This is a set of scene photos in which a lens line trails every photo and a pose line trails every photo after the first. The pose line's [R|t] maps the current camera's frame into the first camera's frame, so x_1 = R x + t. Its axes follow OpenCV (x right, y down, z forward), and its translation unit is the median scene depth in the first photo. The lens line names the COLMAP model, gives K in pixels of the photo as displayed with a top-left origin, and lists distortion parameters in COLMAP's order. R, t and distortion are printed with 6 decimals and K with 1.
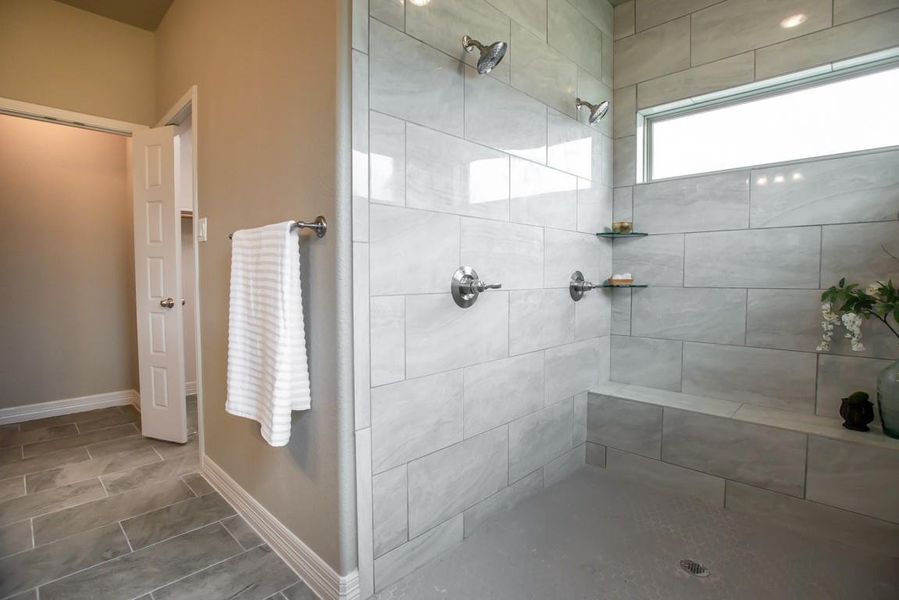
lens RADIAL K [[448.2, 0, 455.2], [0, 448.2, 303.9], [0, 0, 1]] dist [-0.055859, 0.020205]
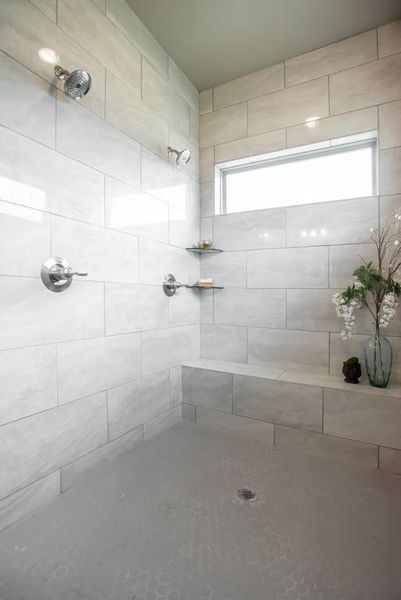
lens RADIAL K [[299.1, 0, 198.8], [0, 299.1, 294.6], [0, 0, 1]] dist [-0.055859, 0.020205]
pose [[0.971017, 0.017626, 0.238359, 0.165638], [-0.002000, 0.997841, -0.065640, 0.054546], [-0.239001, 0.063261, 0.968956, 0.126721]]
